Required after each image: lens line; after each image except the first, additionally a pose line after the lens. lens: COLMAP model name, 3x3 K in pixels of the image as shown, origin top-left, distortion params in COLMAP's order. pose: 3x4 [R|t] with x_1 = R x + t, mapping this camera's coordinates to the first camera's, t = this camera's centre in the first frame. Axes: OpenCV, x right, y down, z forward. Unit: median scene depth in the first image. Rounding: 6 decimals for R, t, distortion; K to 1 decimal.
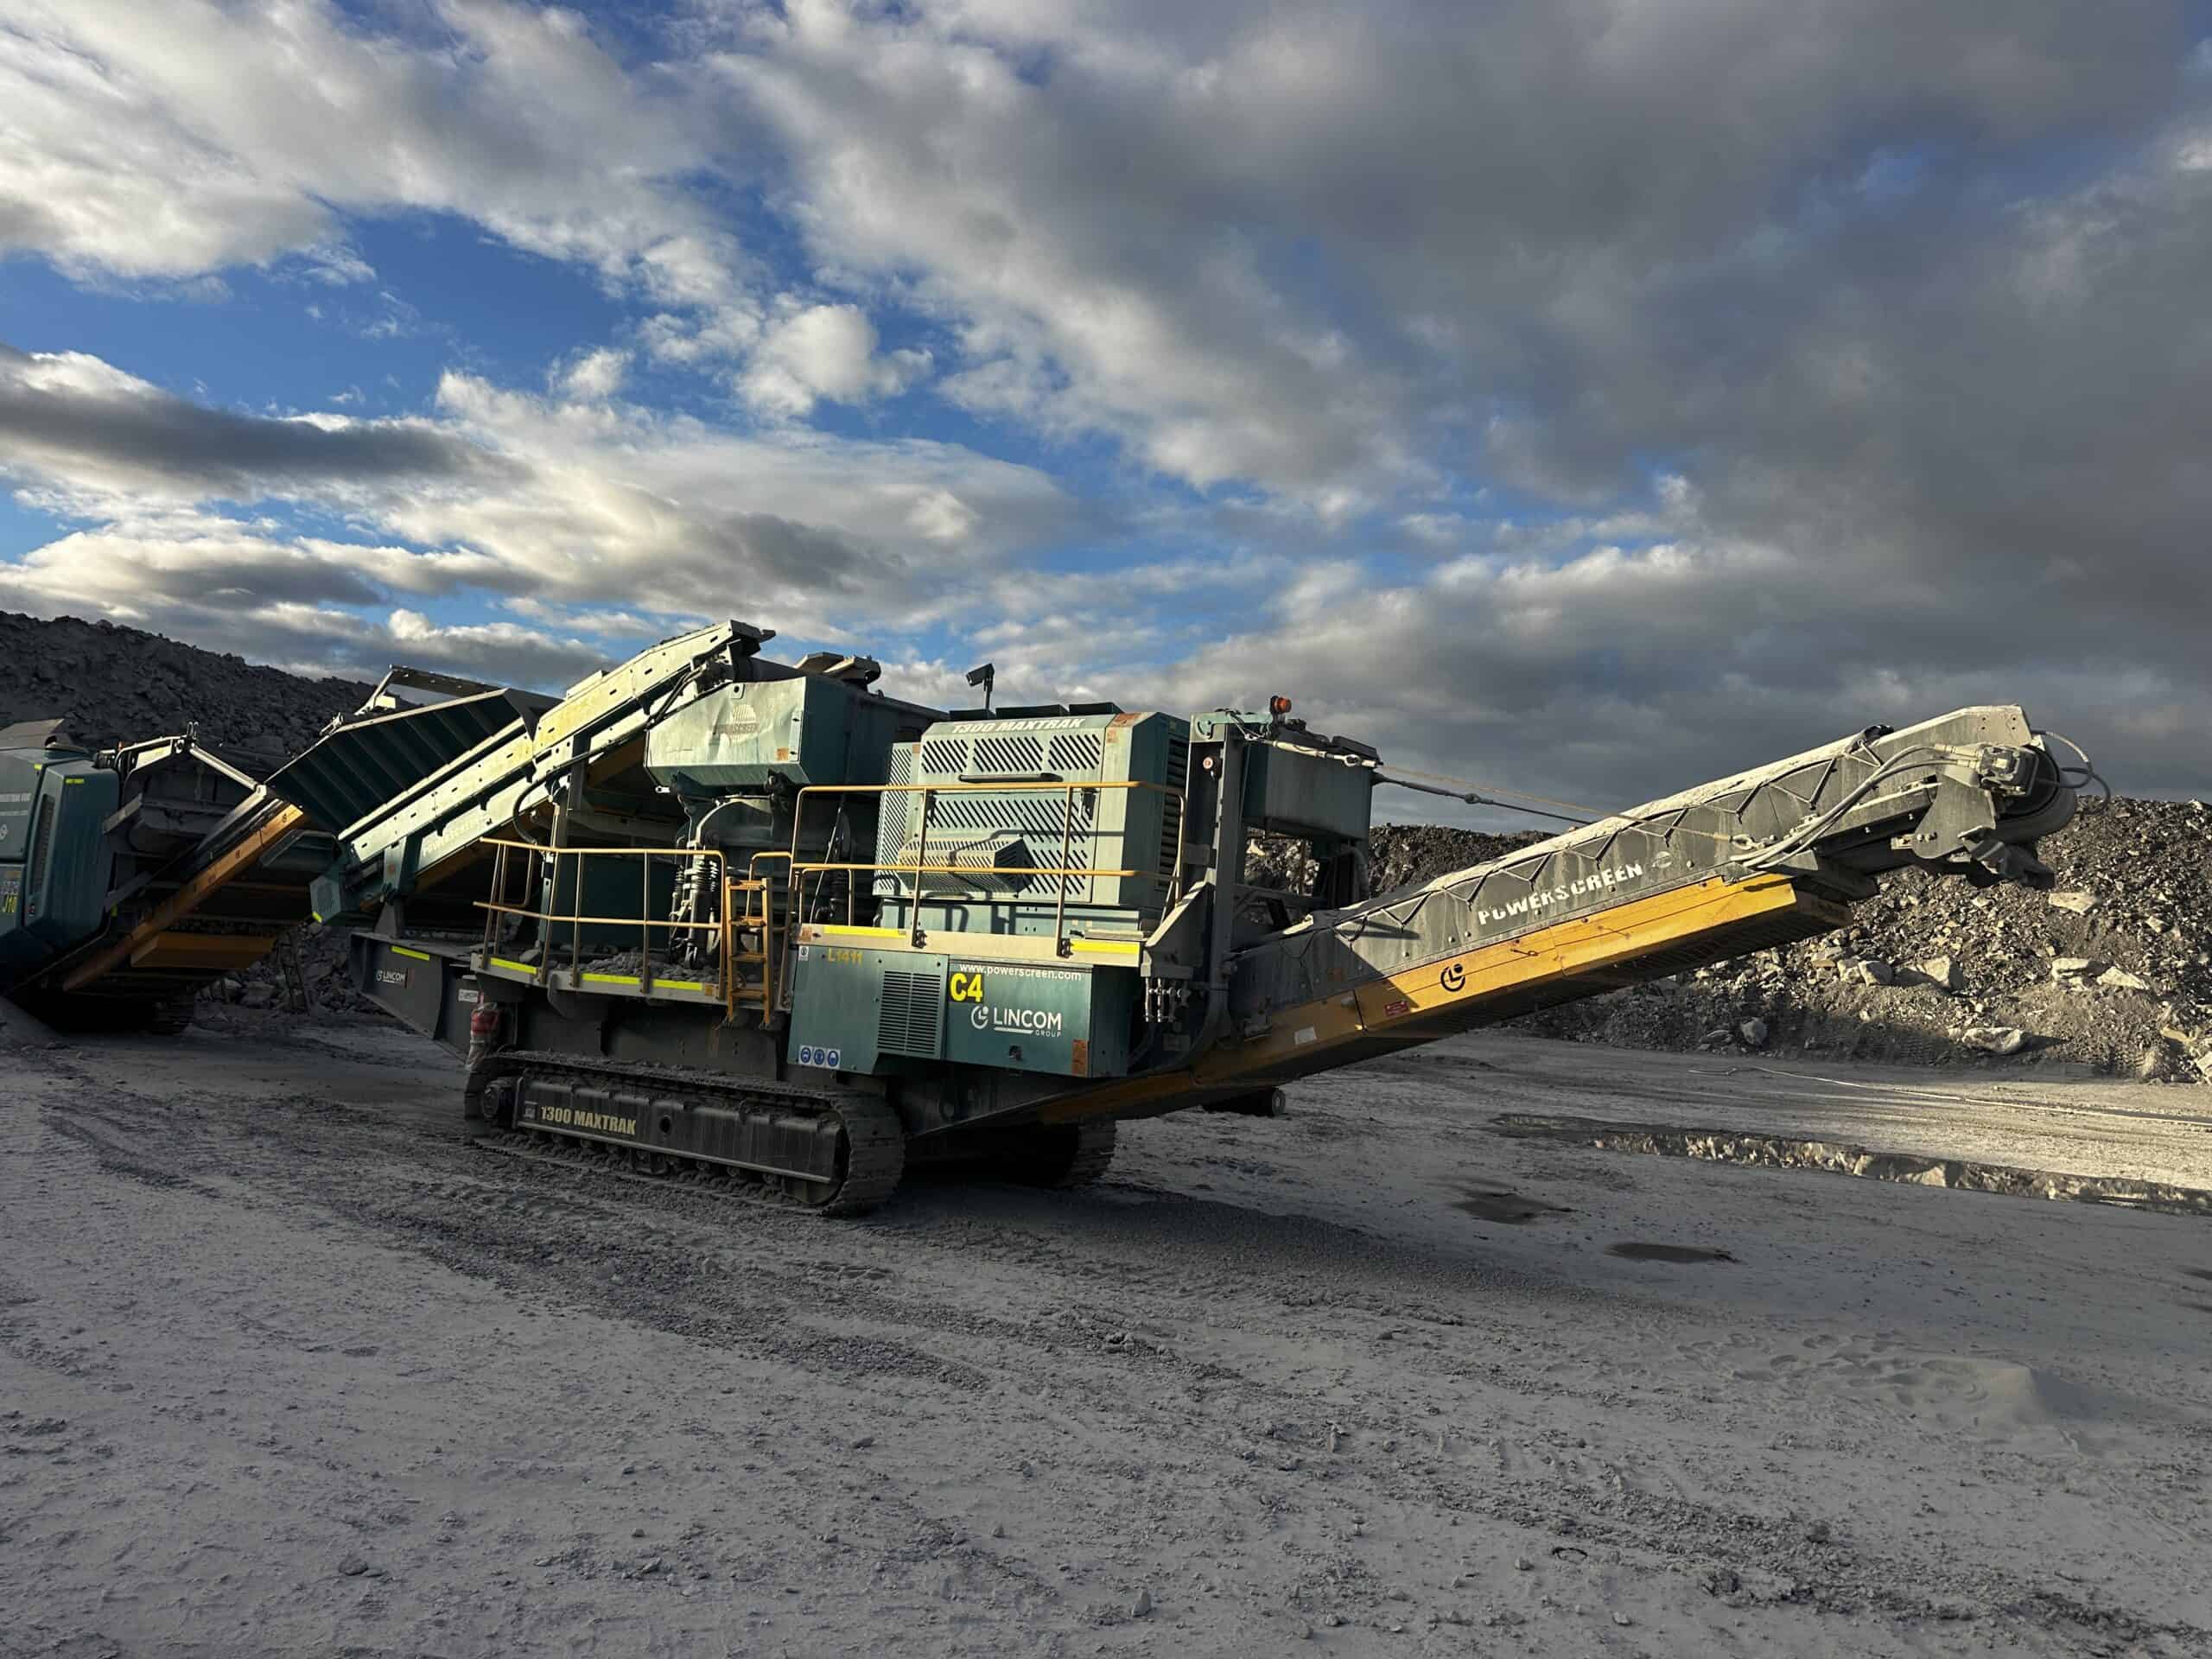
lens RADIAL K [[1529.5, 0, 1107.5], [0, 1529.5, 772.2], [0, 0, 1]] dist [0.109059, -0.154673]
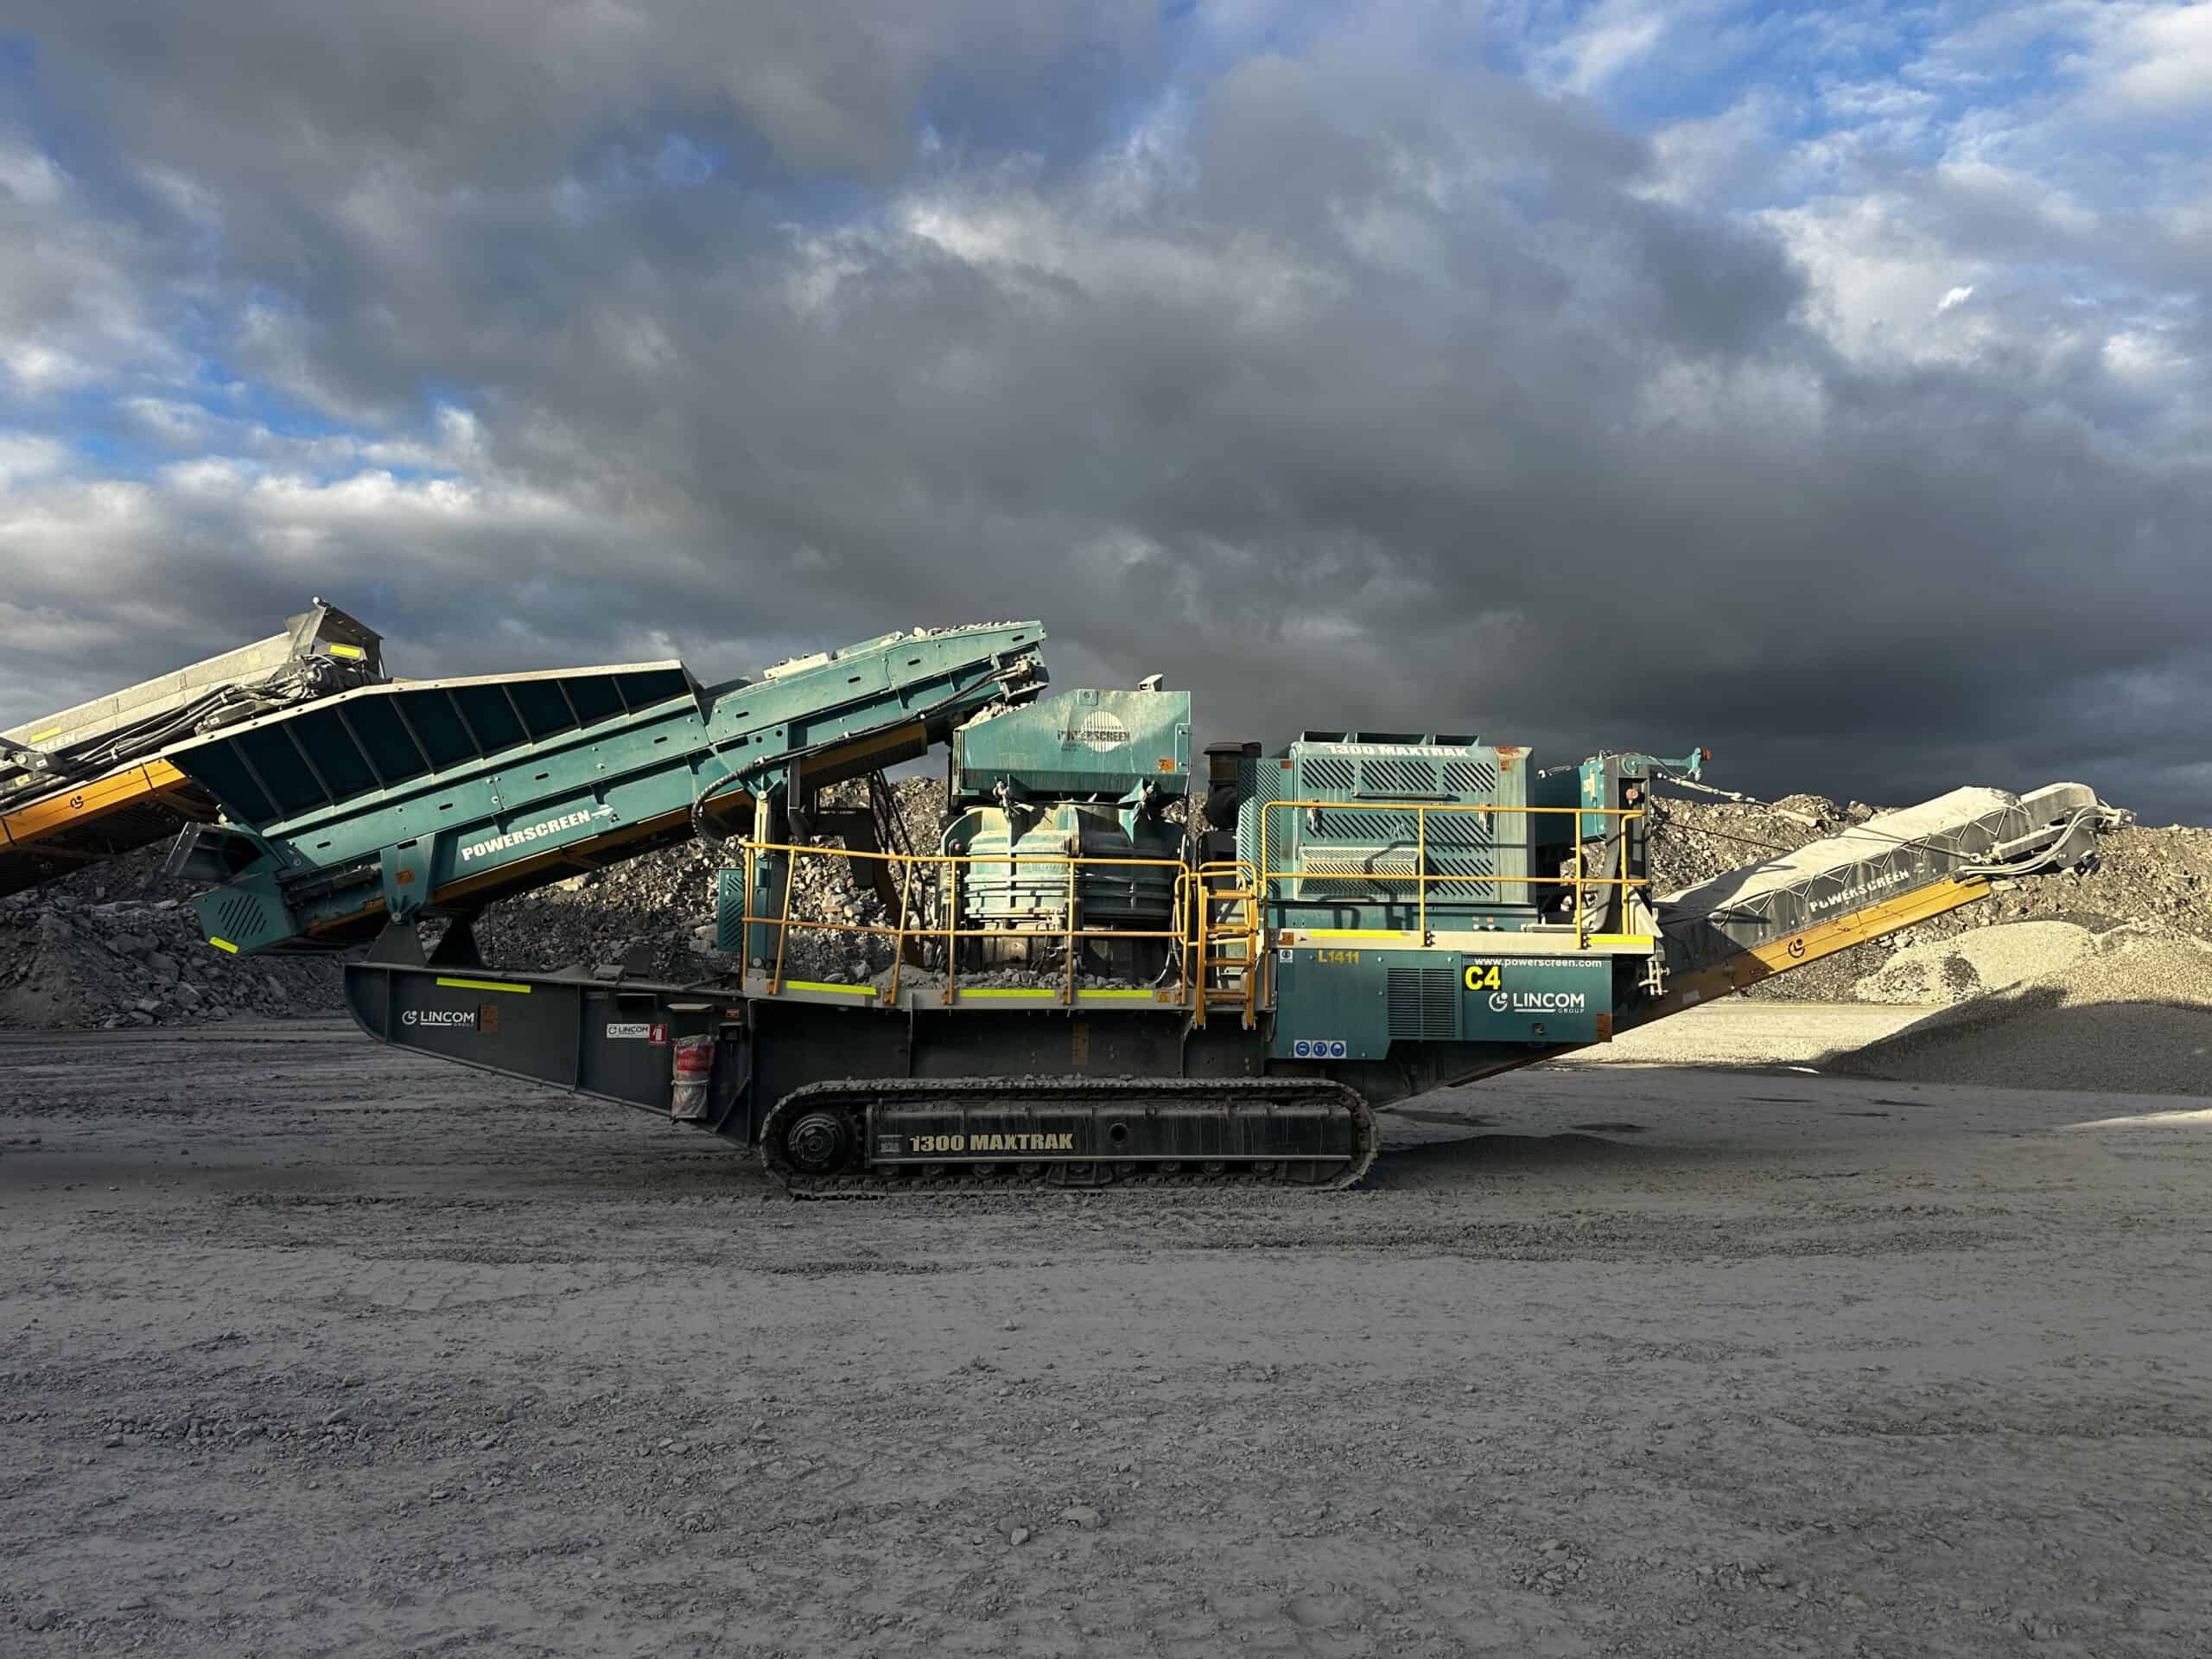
lens RADIAL K [[1529.5, 0, 1107.5], [0, 1529.5, 772.2], [0, 0, 1]] dist [0.109059, -0.154673]
pose [[0.738931, 0.019981, 0.673485, -1.041020], [-0.044041, 0.998855, 0.018687, -0.027090], [-0.672340, -0.043469, 0.738965, 0.295681]]
